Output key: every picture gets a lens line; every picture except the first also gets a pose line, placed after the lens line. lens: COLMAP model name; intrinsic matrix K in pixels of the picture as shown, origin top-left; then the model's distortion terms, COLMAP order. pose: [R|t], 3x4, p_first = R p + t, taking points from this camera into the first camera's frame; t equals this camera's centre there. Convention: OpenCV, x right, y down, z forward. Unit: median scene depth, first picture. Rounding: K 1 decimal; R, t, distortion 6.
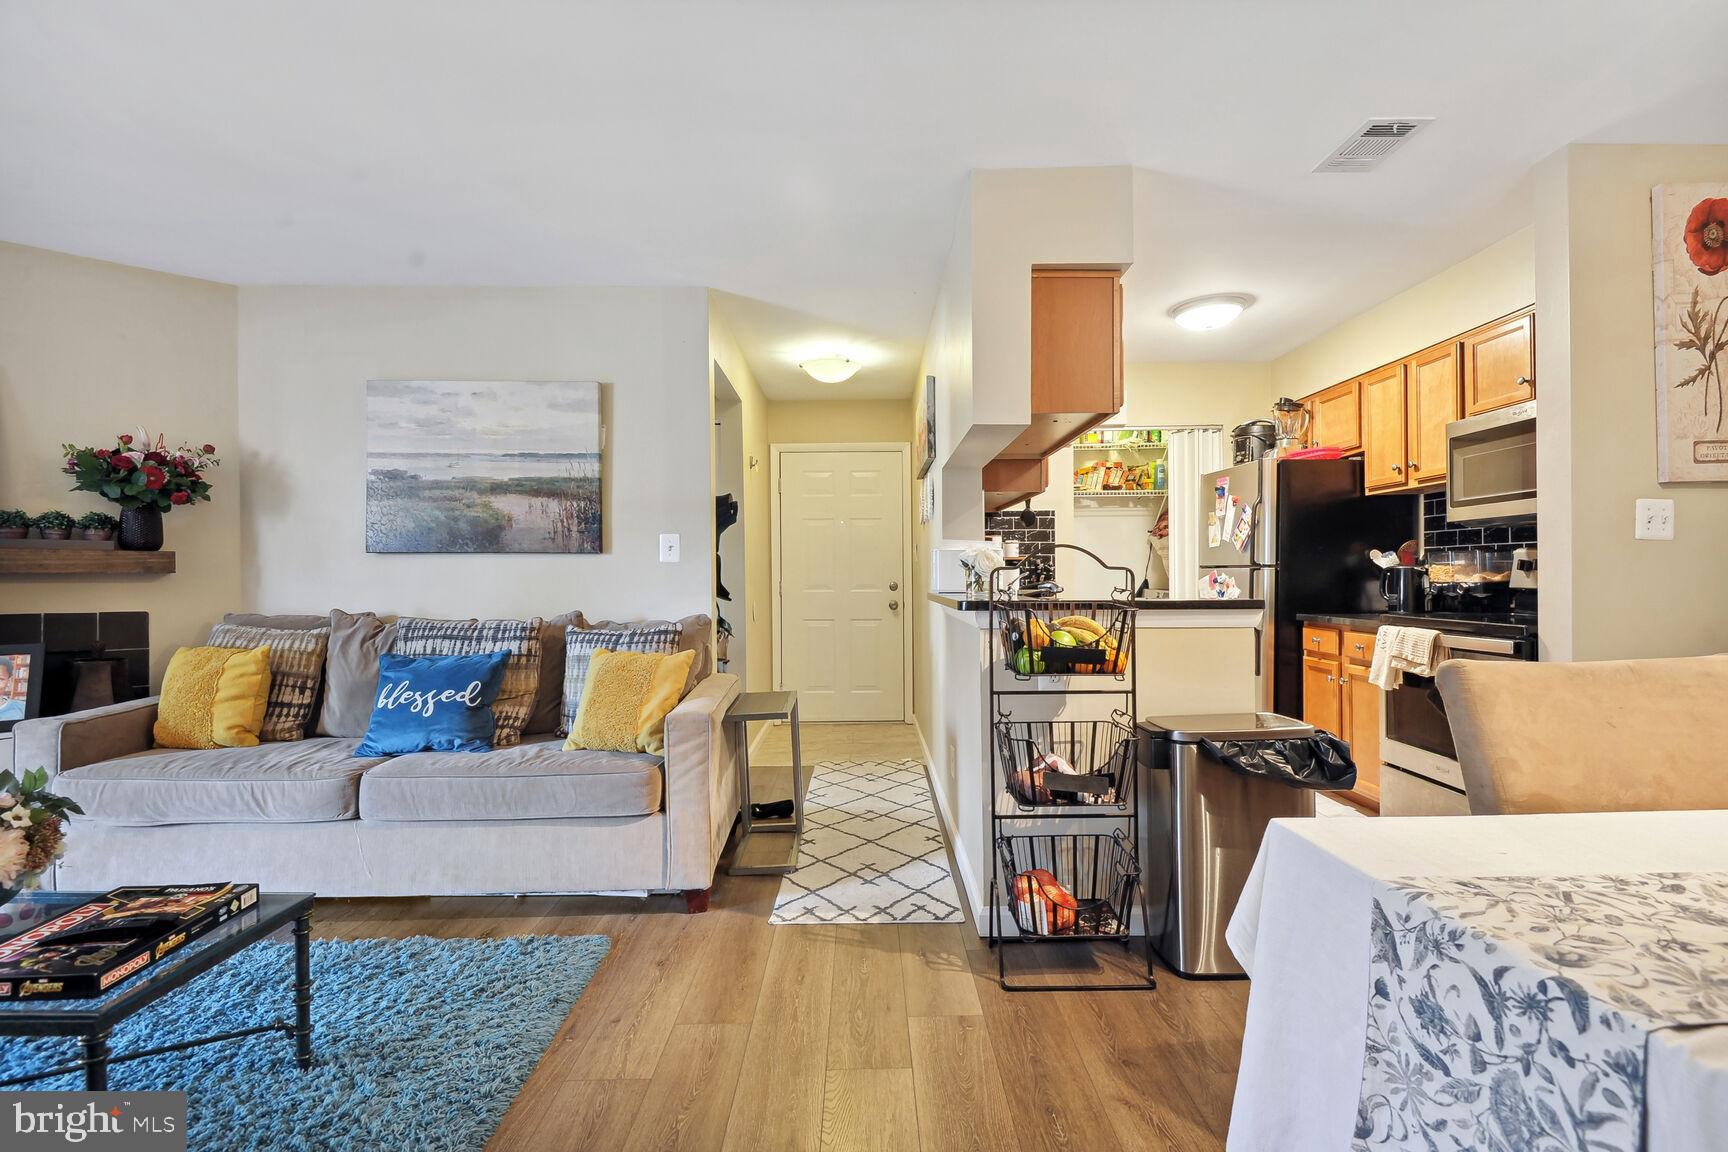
lens RADIAL K [[785.5, 0, 864.1], [0, 785.5, 580.5], [0, 0, 1]] dist [0.035482, -0.027346]
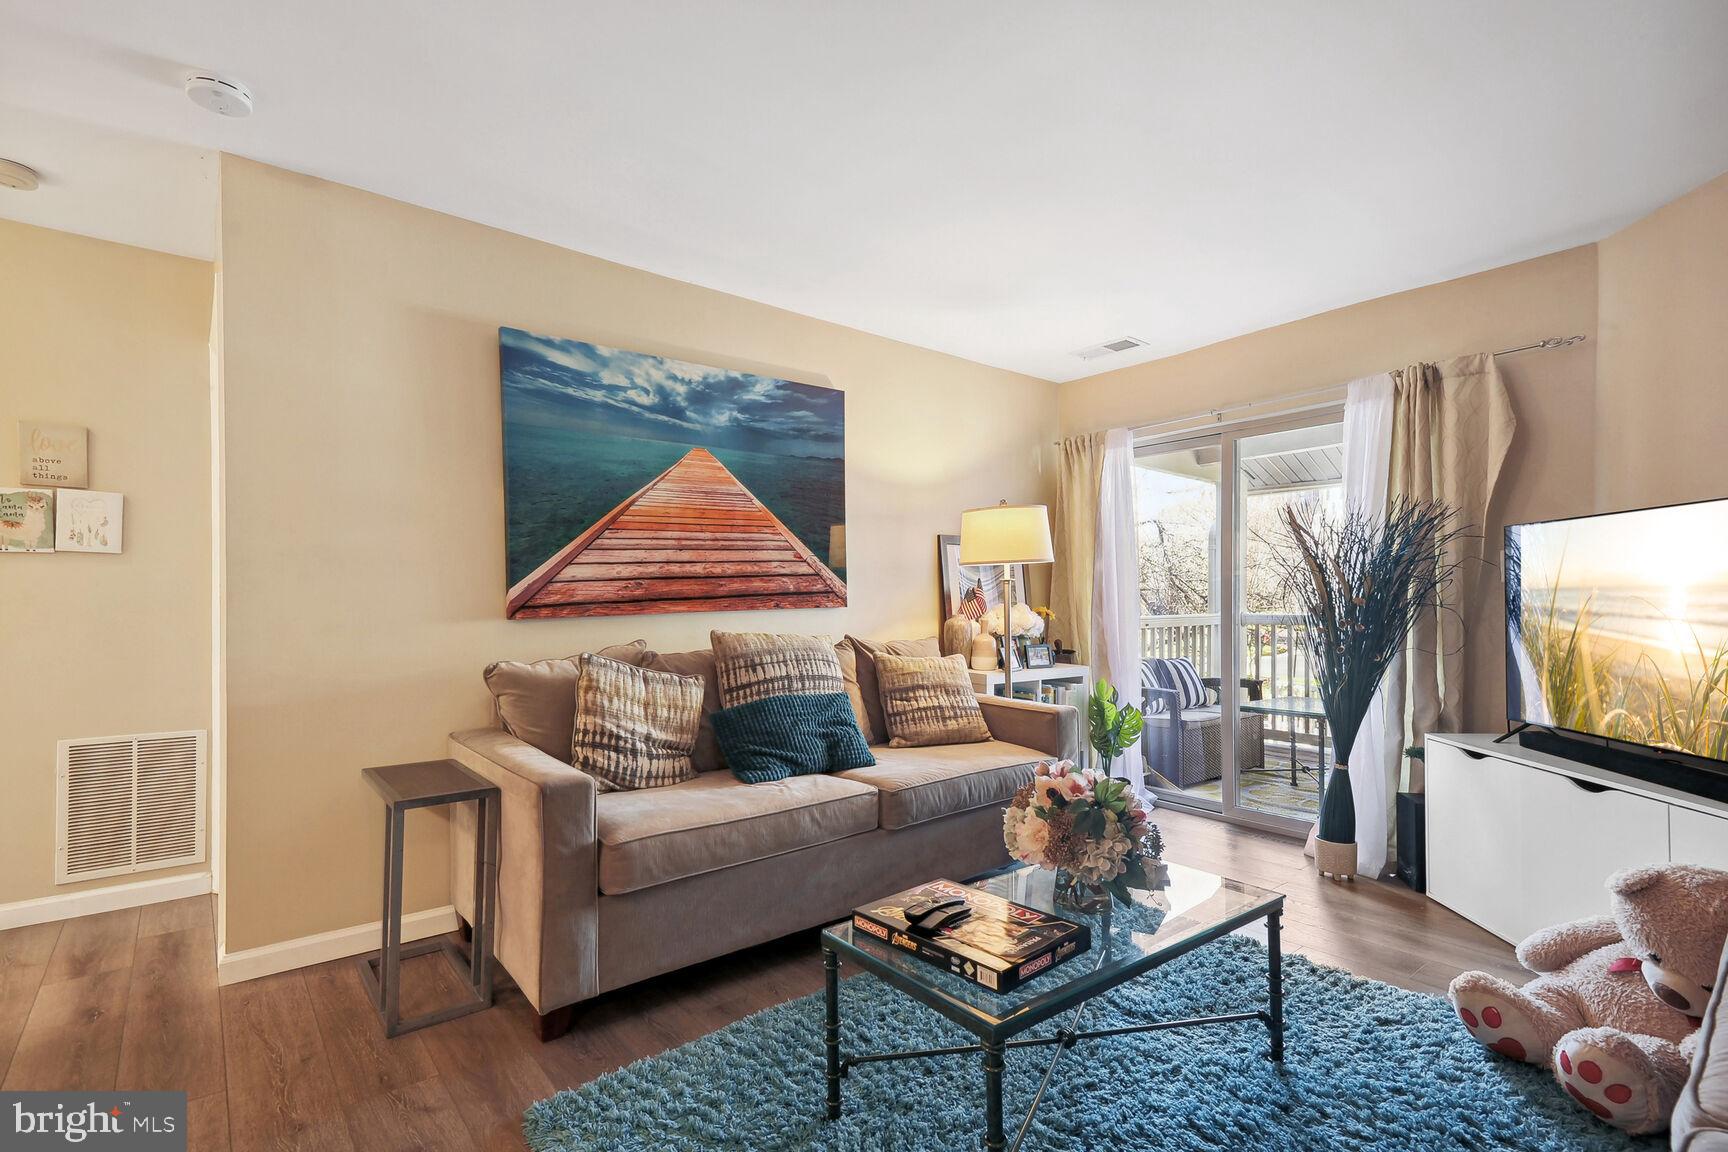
lens RADIAL K [[803.4, 0, 852.5], [0, 803.4, 597.7], [0, 0, 1]] dist [0.062488, -0.029136]
pose [[-0.782803, 0.009304, -0.622200, -0.068195], [0.006874, 0.999957, 0.006304, -0.004647], [0.622232, 0.000658, -0.782833, 0.835975]]
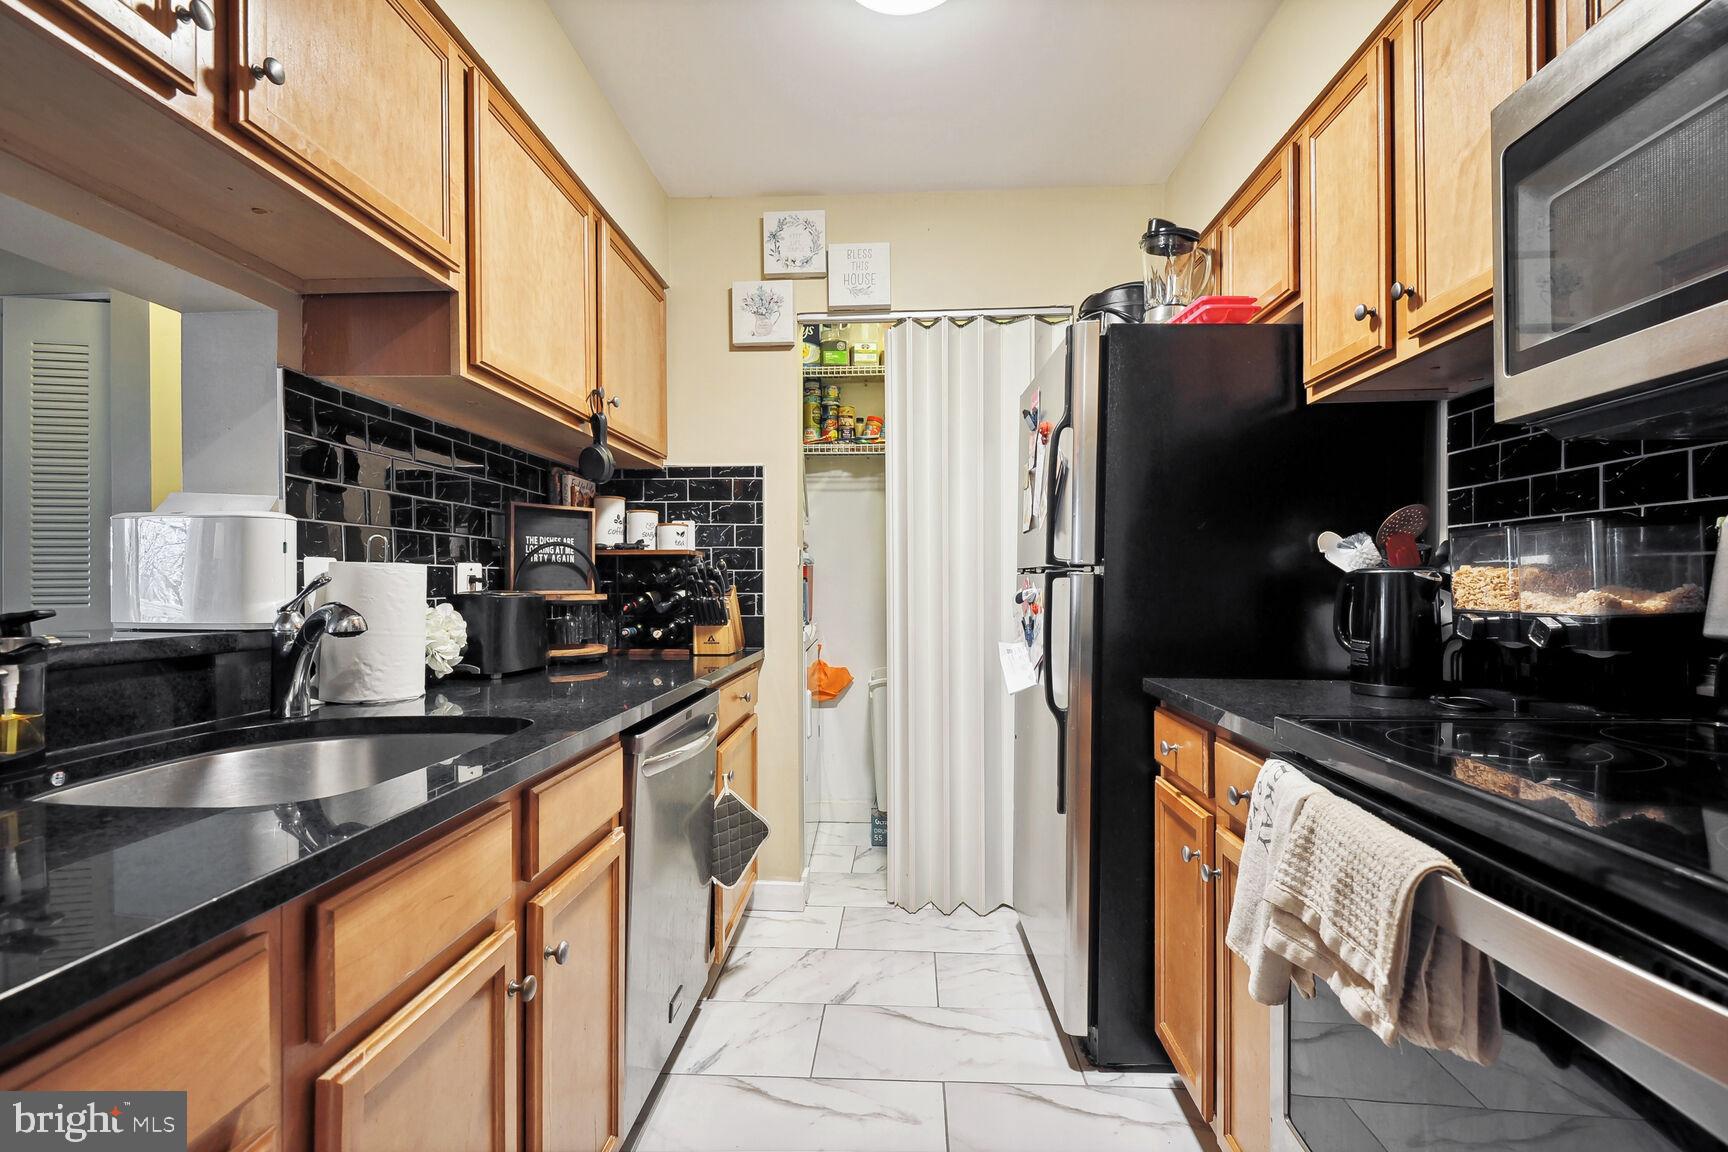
lens RADIAL K [[785.5, 0, 864.1], [0, 785.5, 580.5], [0, 0, 1]] dist [0.035482, -0.027346]
pose [[0.998294, 0.006706, -0.058000, 0.512046], [-0.007263, 0.999930, -0.009391, -0.007469], [0.057933, 0.009796, 0.998272, 0.683588]]
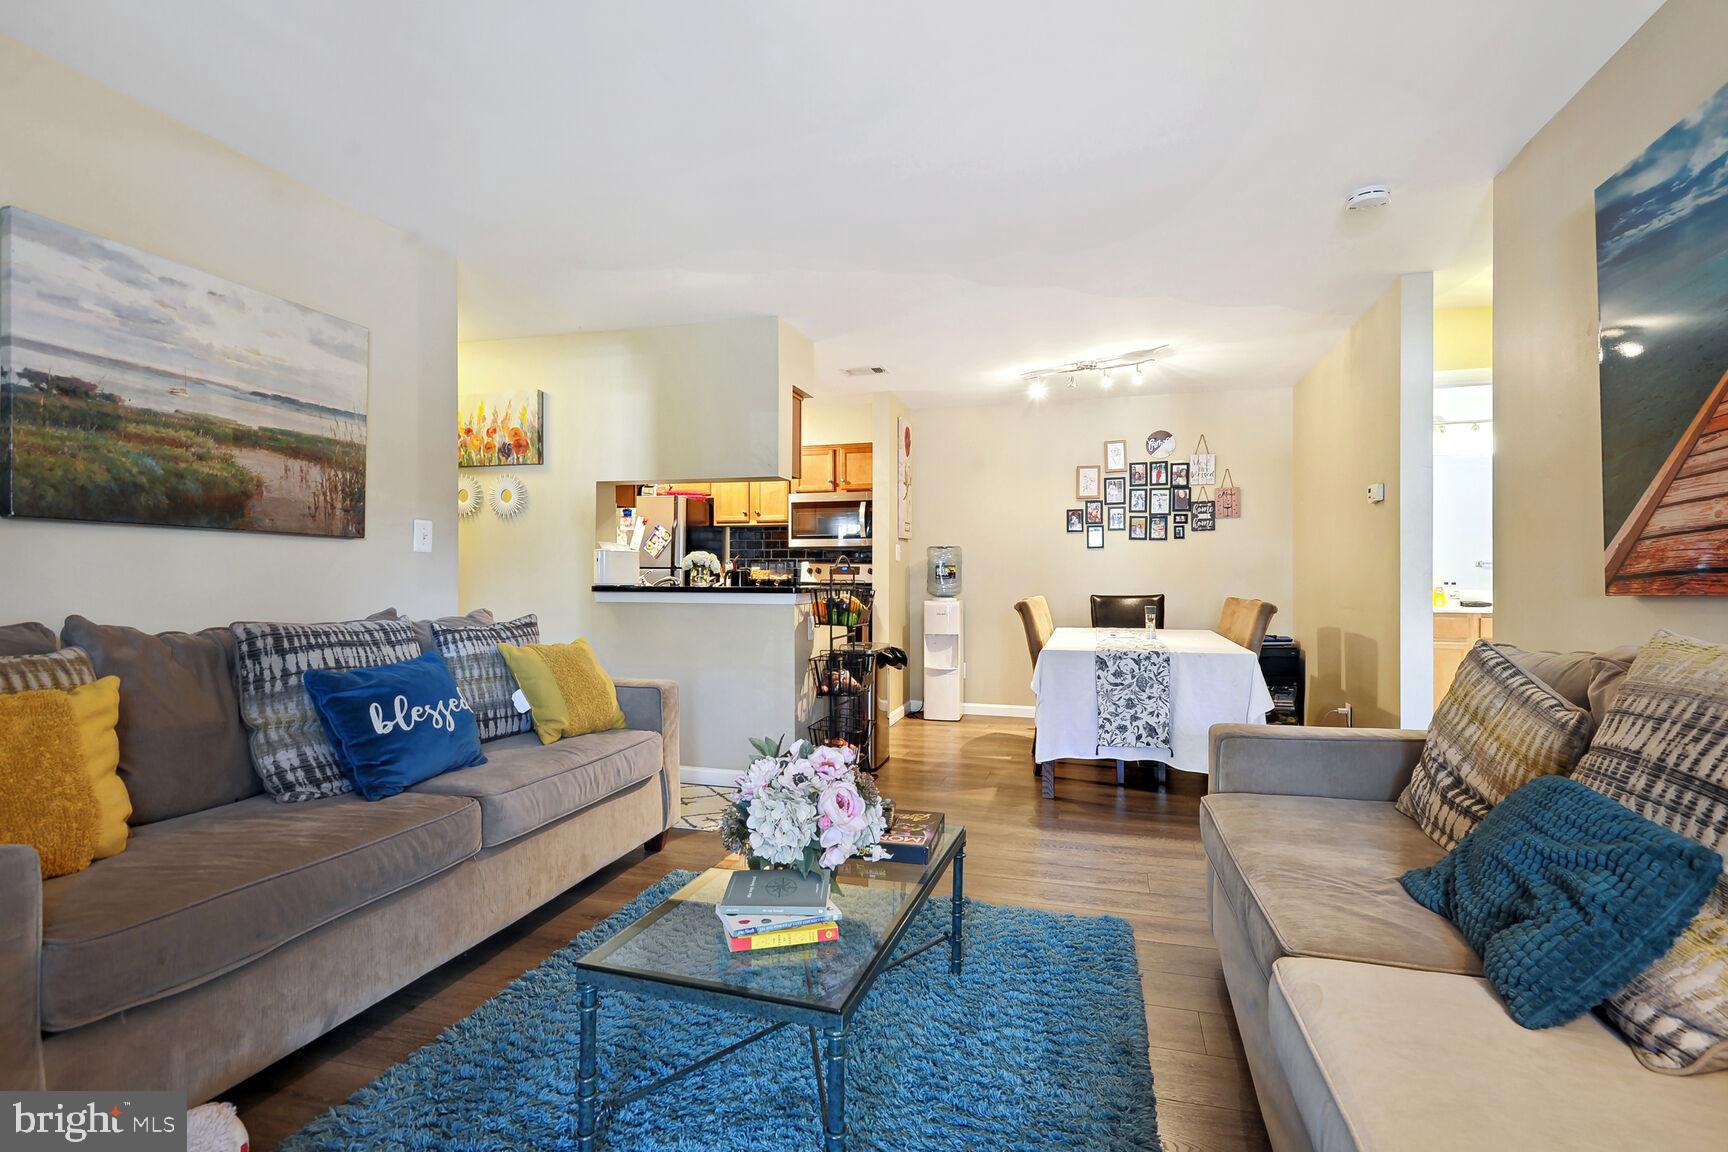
lens RADIAL K [[825.7, 0, 870.7], [0, 825.7, 573.9], [0, 0, 1]] dist [0.040250, -0.025266]
pose [[0.277903, 0.011530, 0.960540, -1.089432], [-0.000078, 0.999928, -0.011980, 0.013245], [-0.960609, 0.003254, 0.277884, 0.278677]]
